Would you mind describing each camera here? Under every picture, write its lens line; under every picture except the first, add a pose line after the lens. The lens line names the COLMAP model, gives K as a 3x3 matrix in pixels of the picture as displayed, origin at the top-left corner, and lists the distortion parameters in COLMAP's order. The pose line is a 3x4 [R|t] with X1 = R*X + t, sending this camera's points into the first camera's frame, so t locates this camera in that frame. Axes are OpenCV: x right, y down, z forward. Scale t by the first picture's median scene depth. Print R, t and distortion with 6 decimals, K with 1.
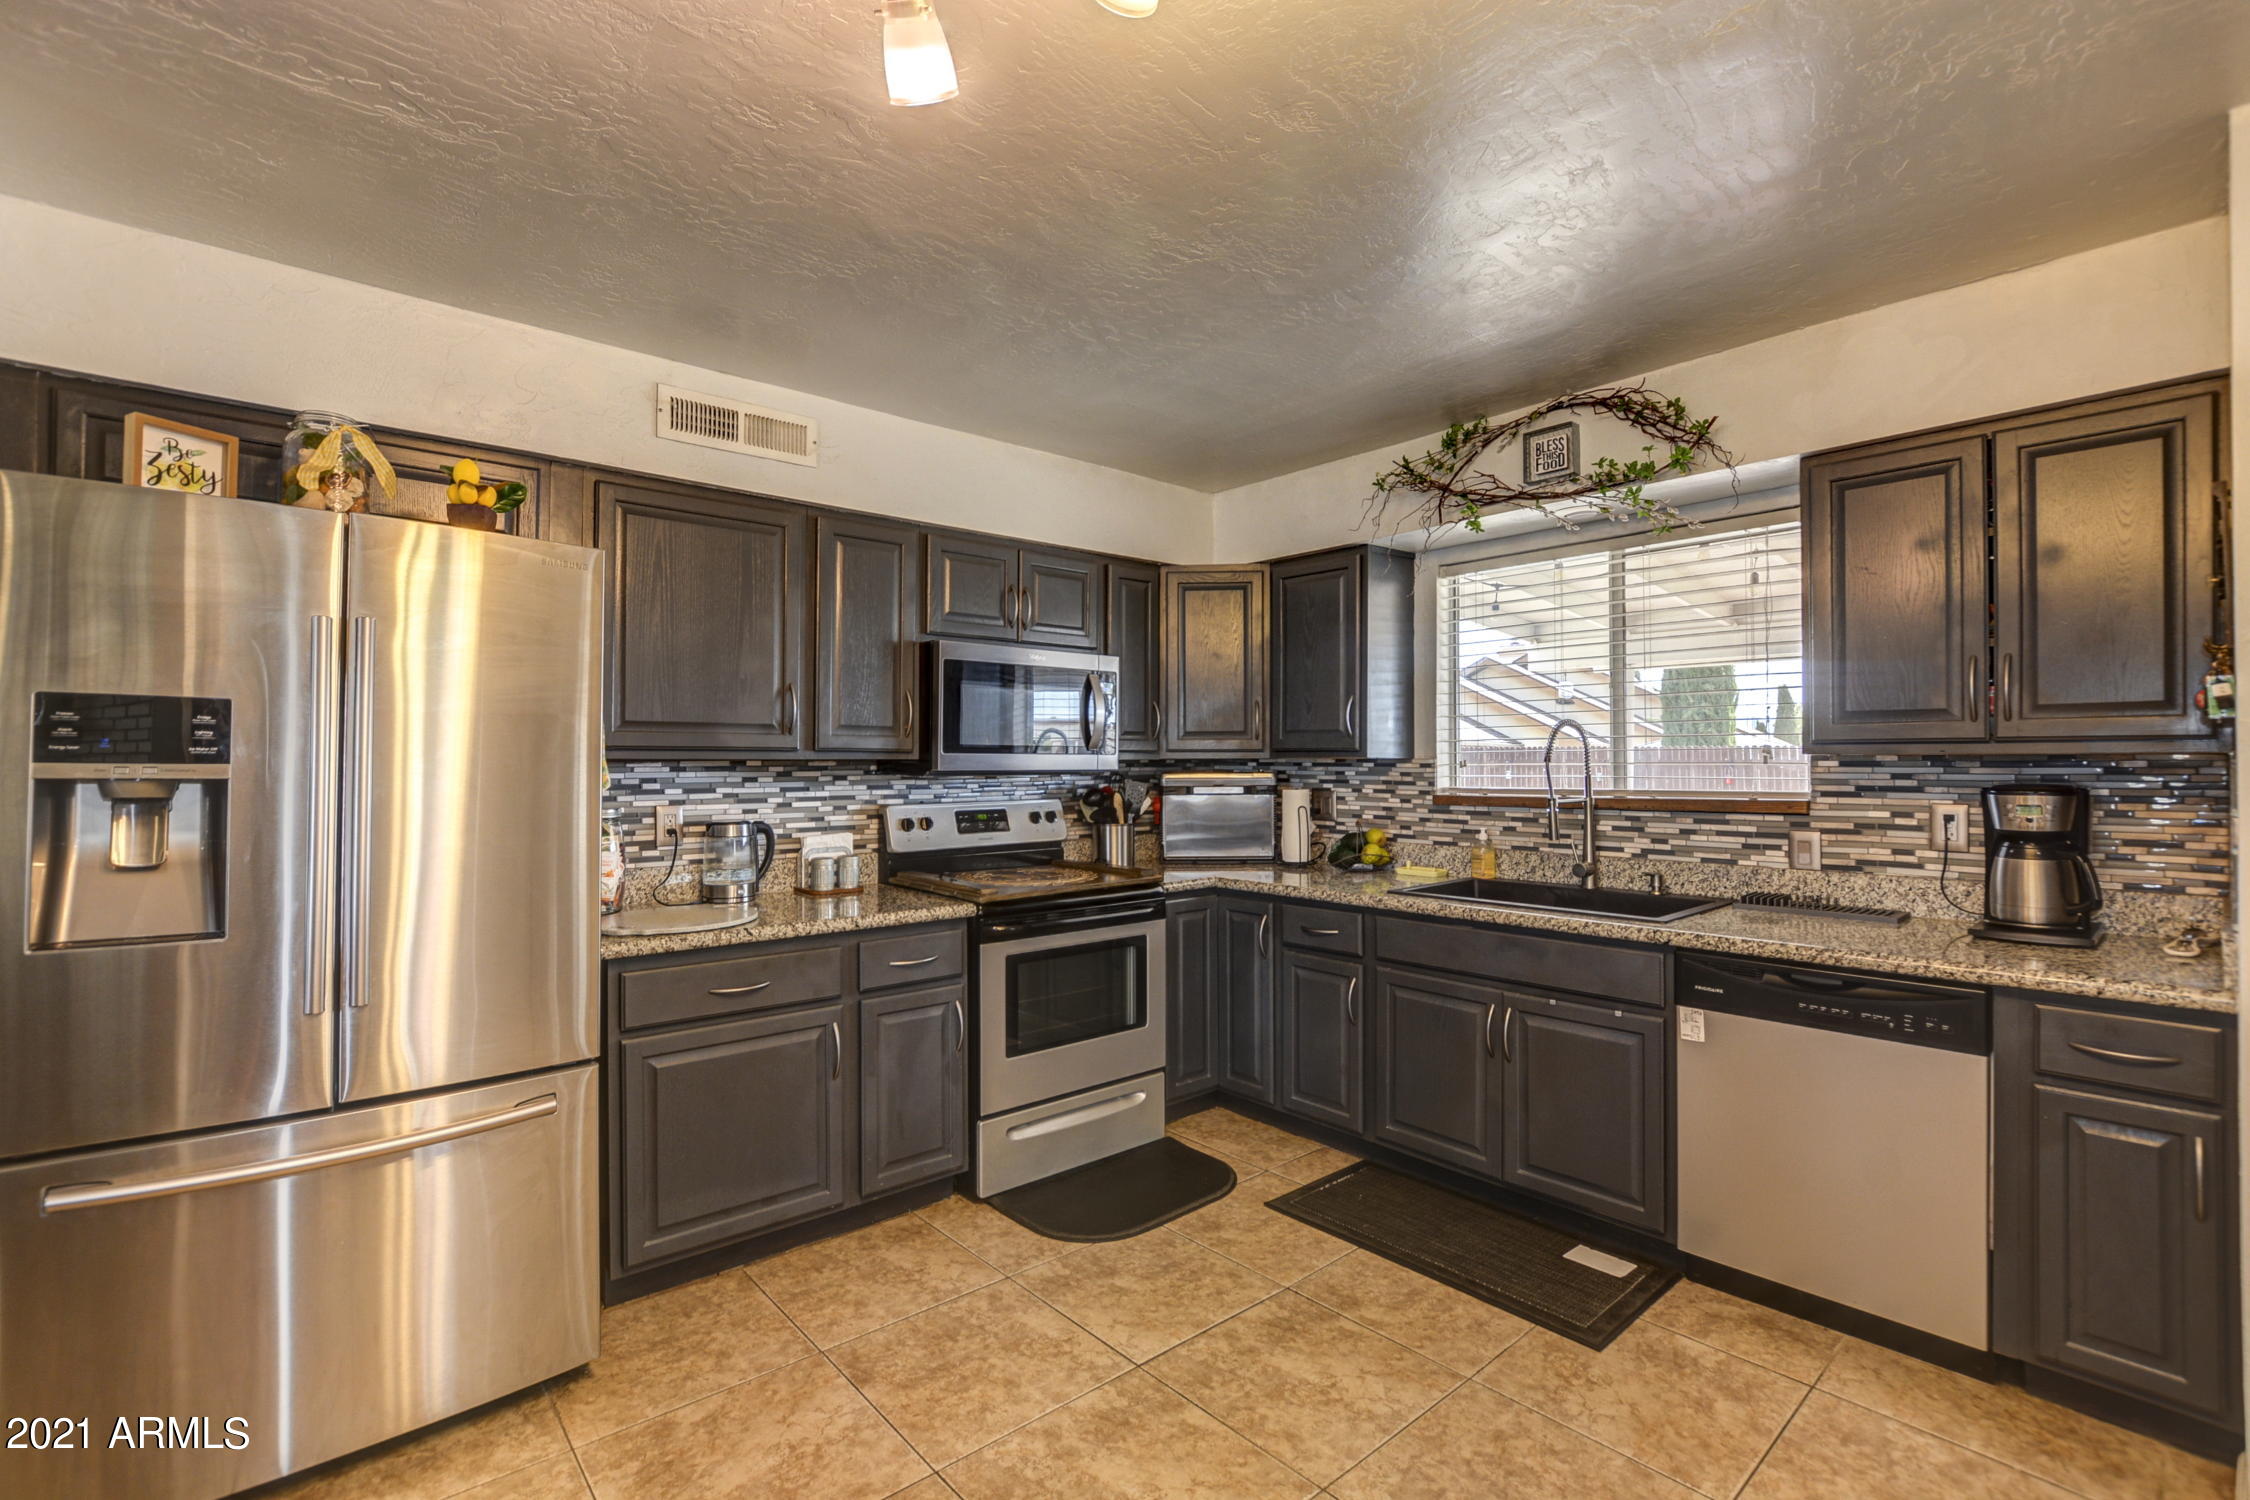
lens RADIAL K [[991.6, 0, 1125.0], [0, 991.6, 750.0], [0, 0, 1]] dist [-0.013228, 0.000757]
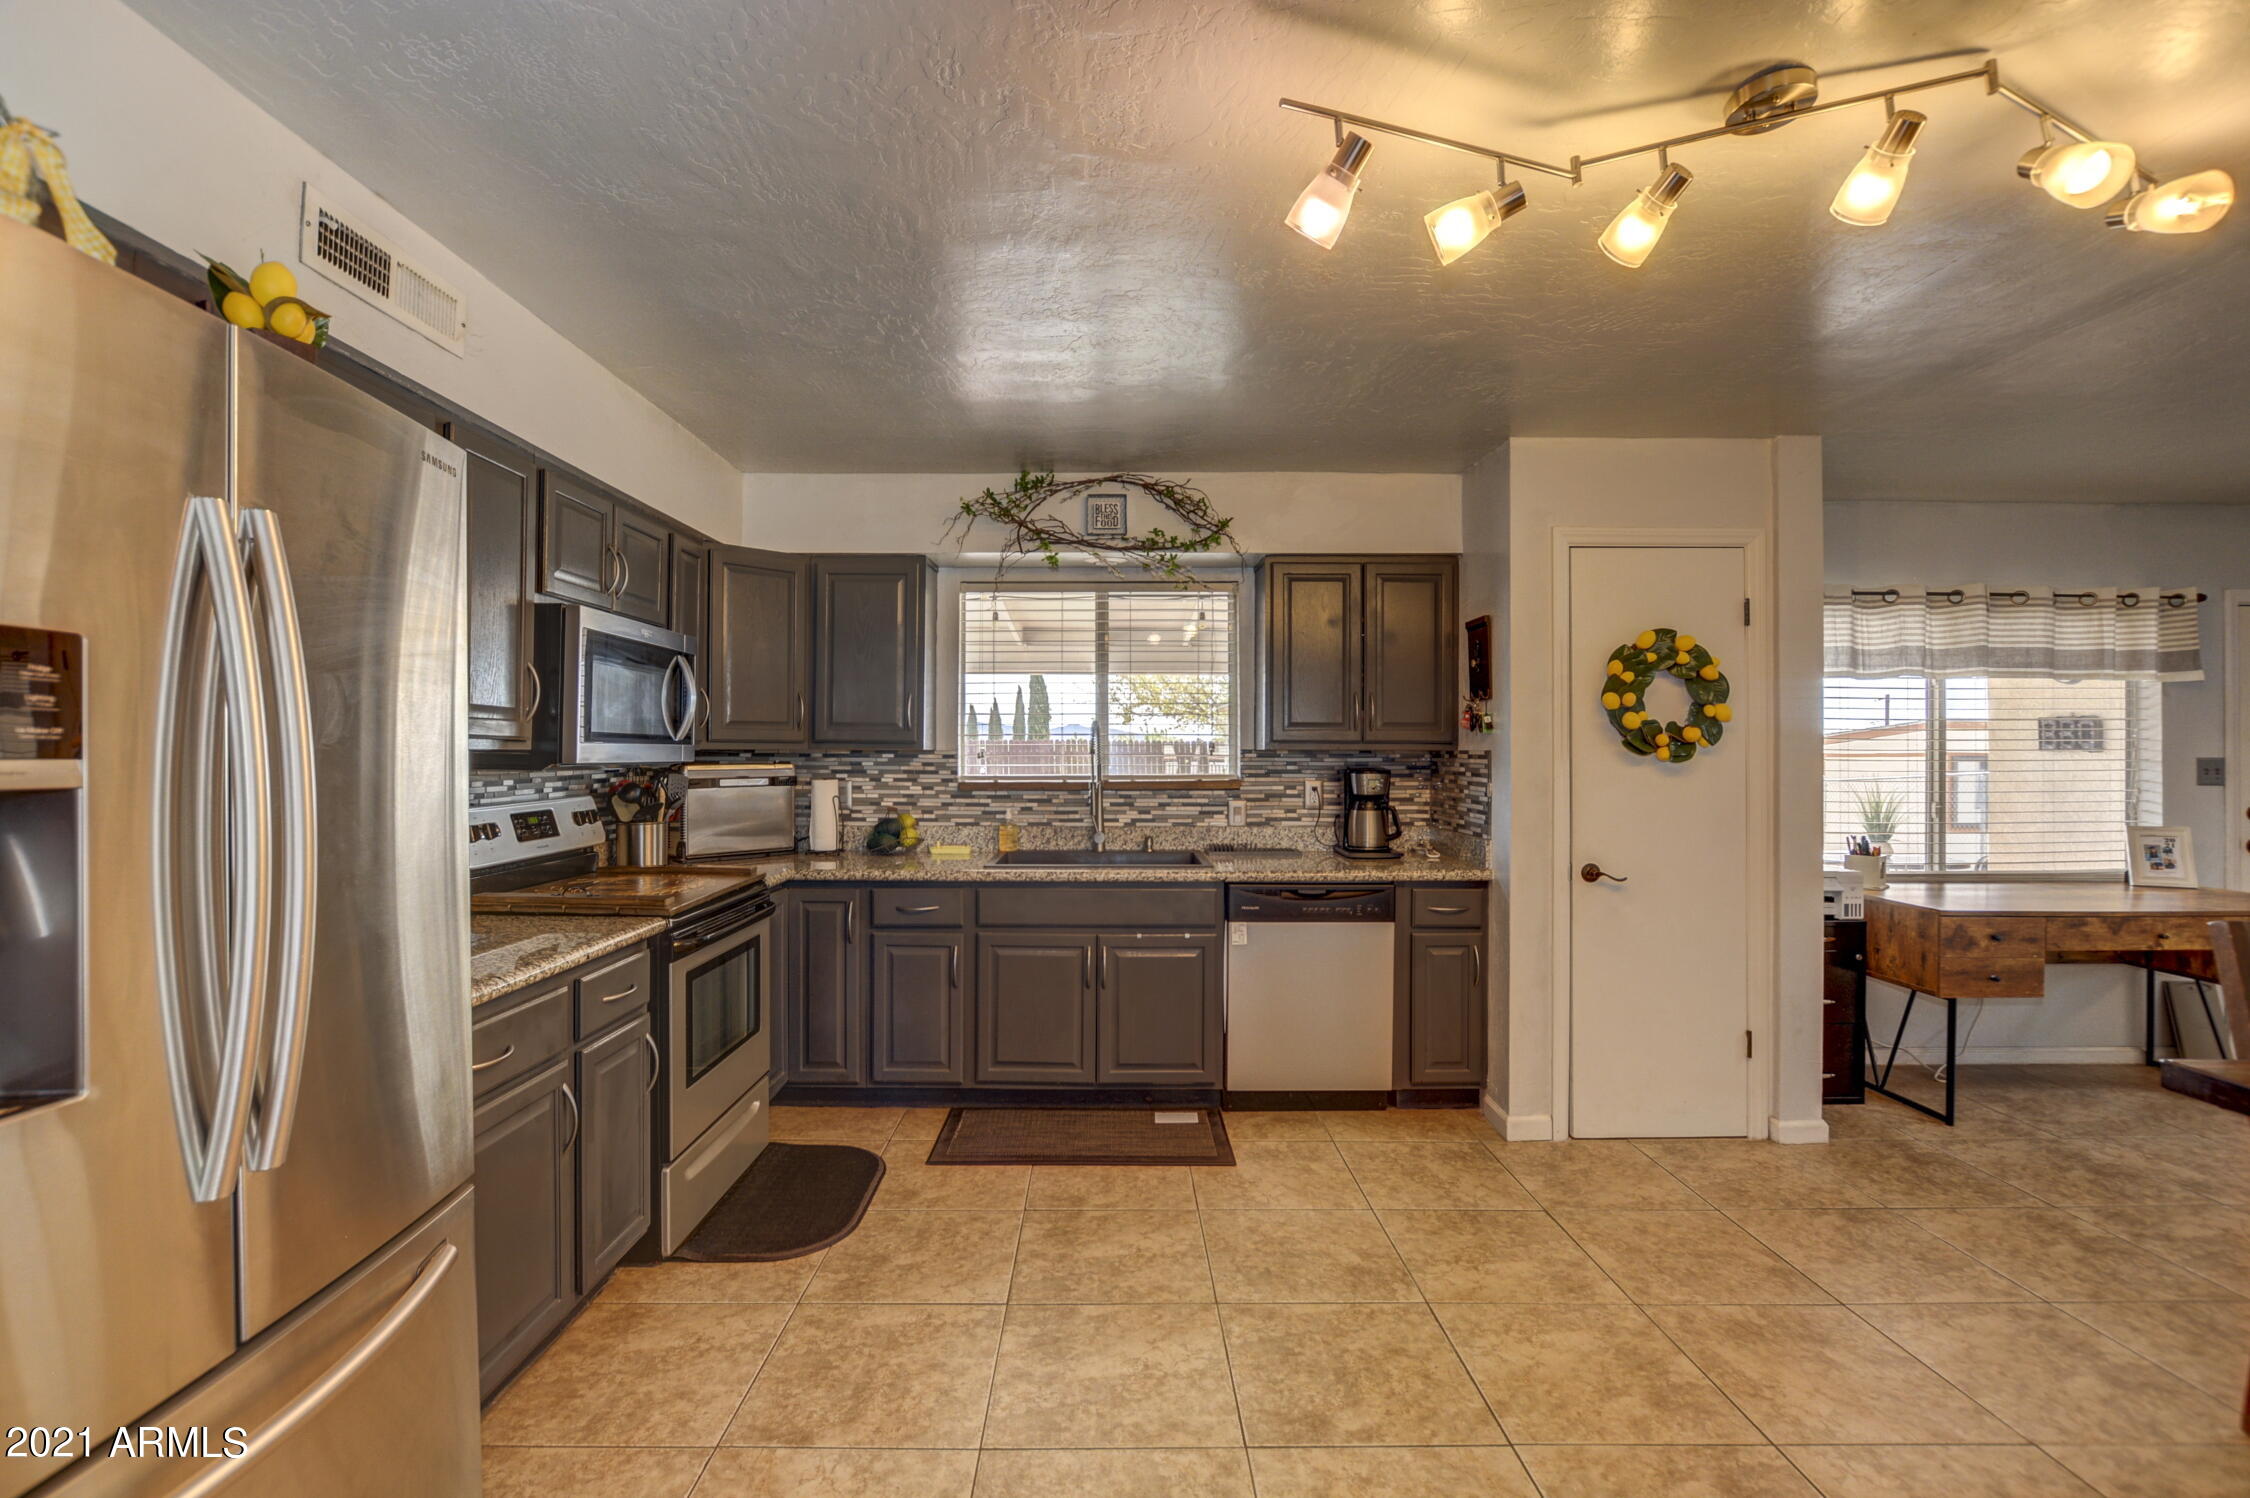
lens RADIAL K [[994.8, 0, 1100.9], [0, 994.8, 749.1], [0, 0, 1]] dist [-0.012787, 0.000288]
pose [[0.663114, 0.004586, 0.748505, -0.545791], [-0.012095, 0.999916, 0.004589, -0.000188], [-0.748421, -0.012096, 0.663114, 0.144870]]
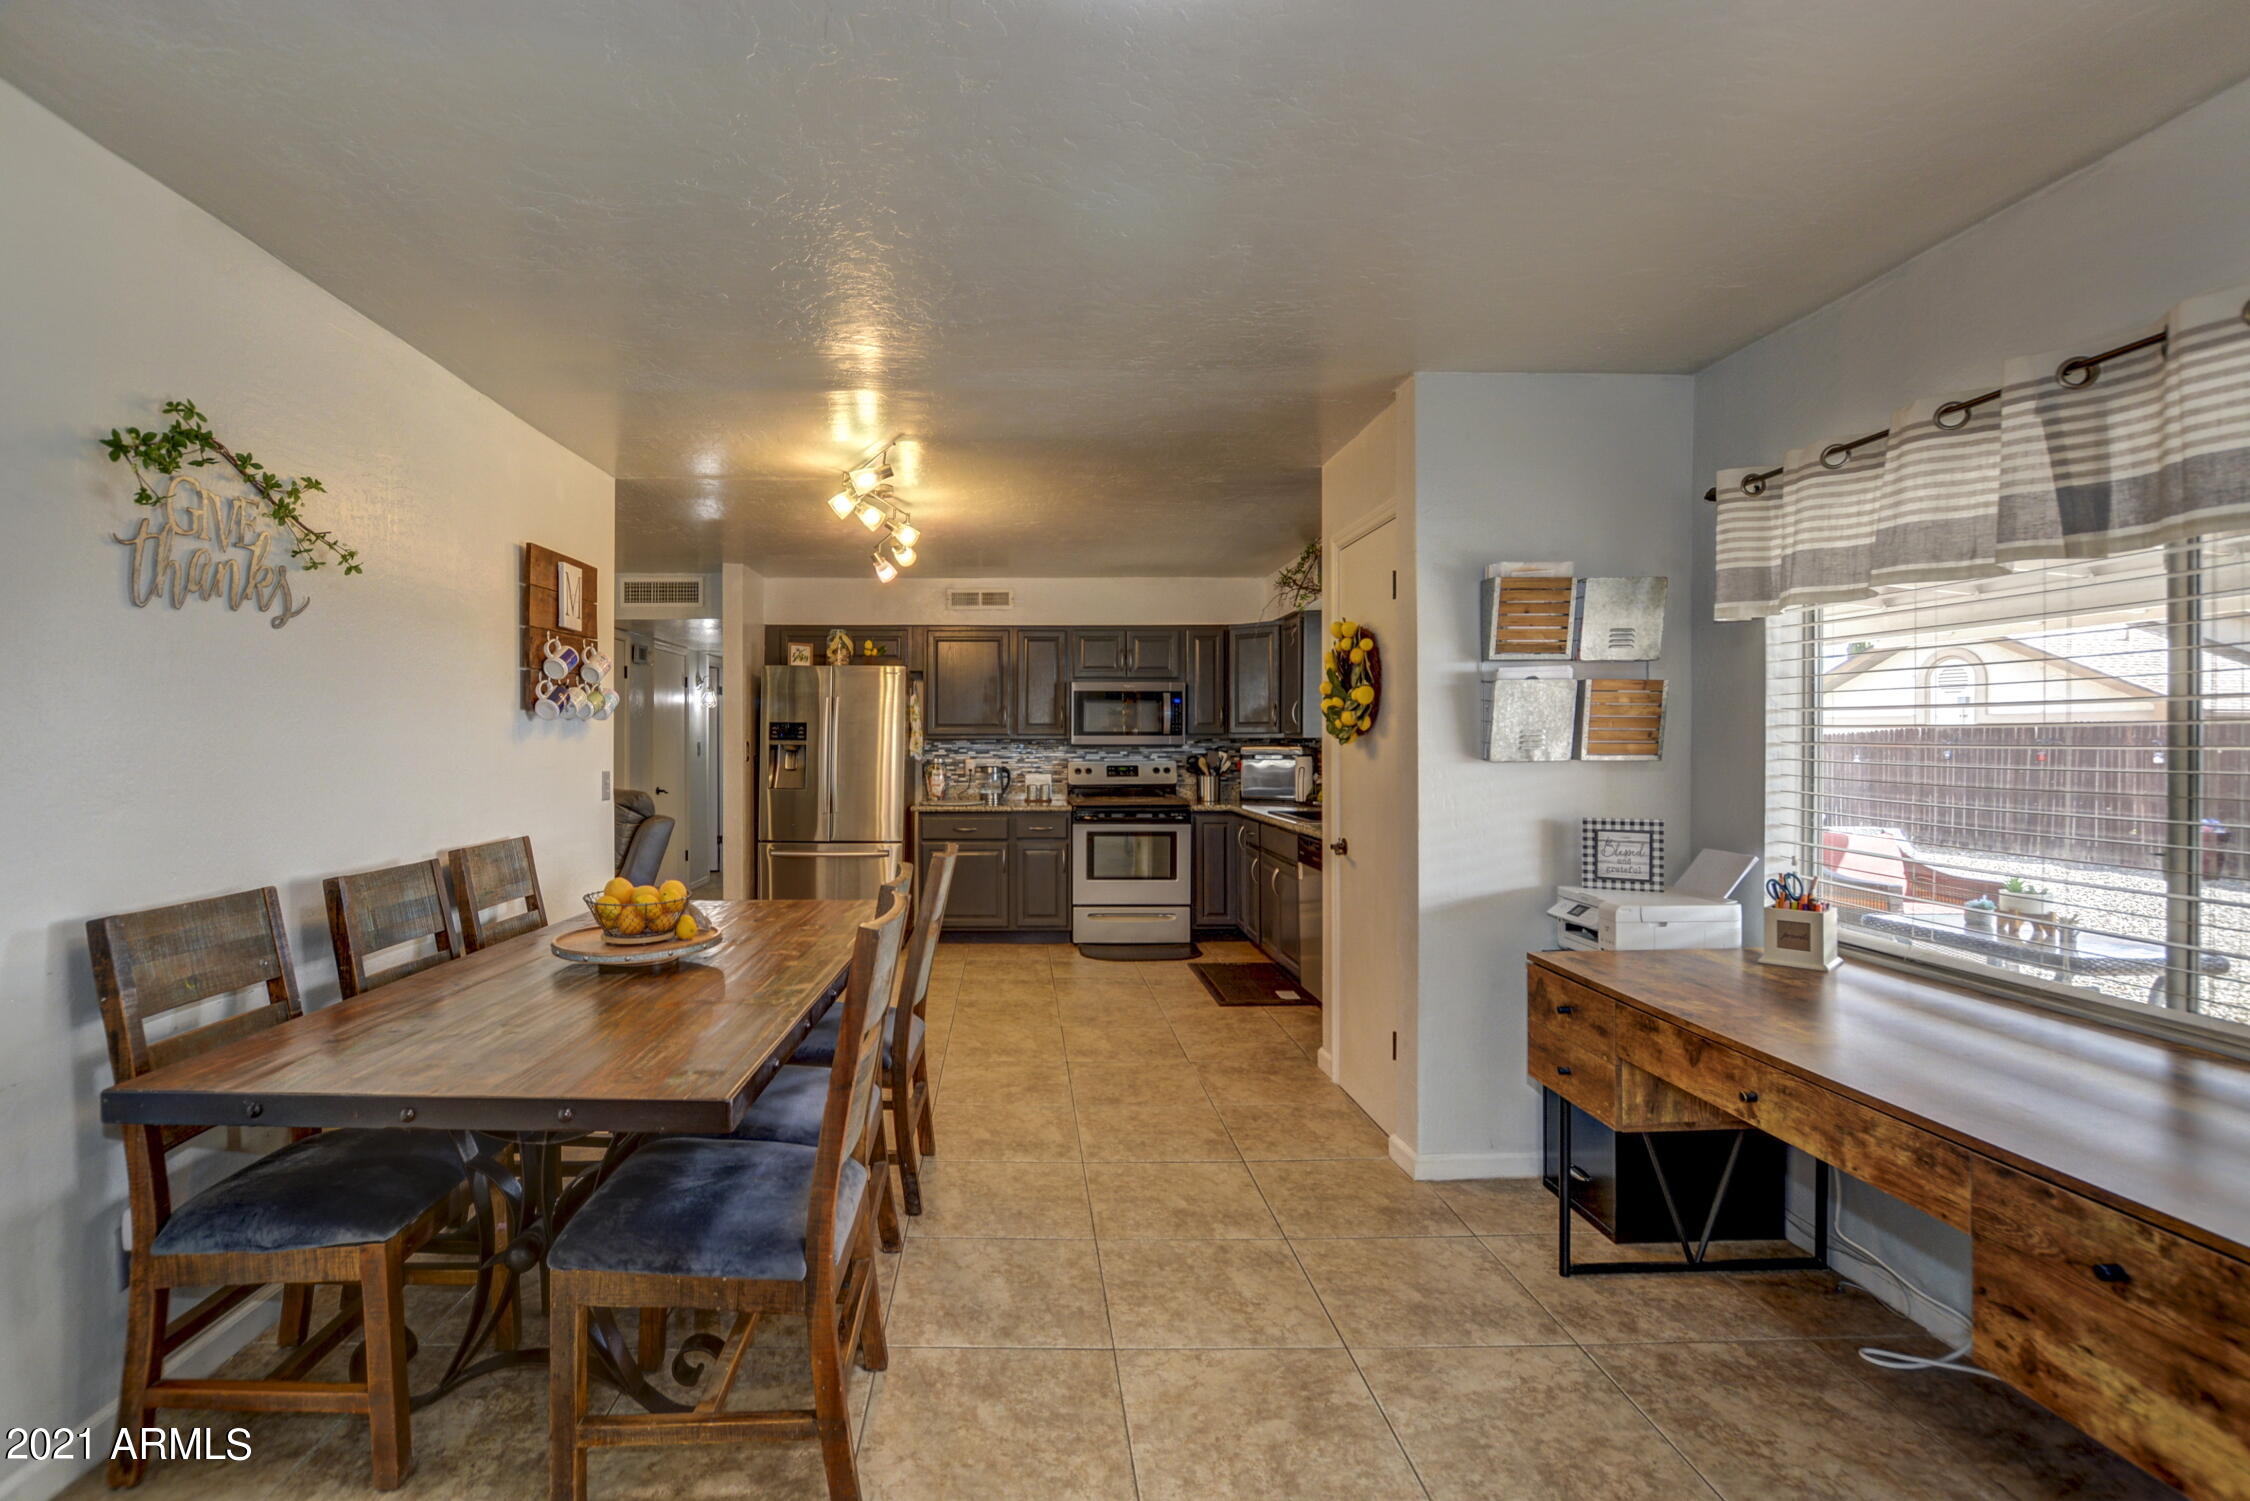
lens RADIAL K [[1003.3, 0, 1032.3], [0, 1003.3, 746.1], [0, 0, 1]] dist [-0.011835, 0.000243]
pose [[0.768844, 0.003556, -0.639427, 1.186375], [0.007373, 0.999869, 0.014426, -0.007086], [0.639394, -0.015806, 0.768717, -0.739134]]
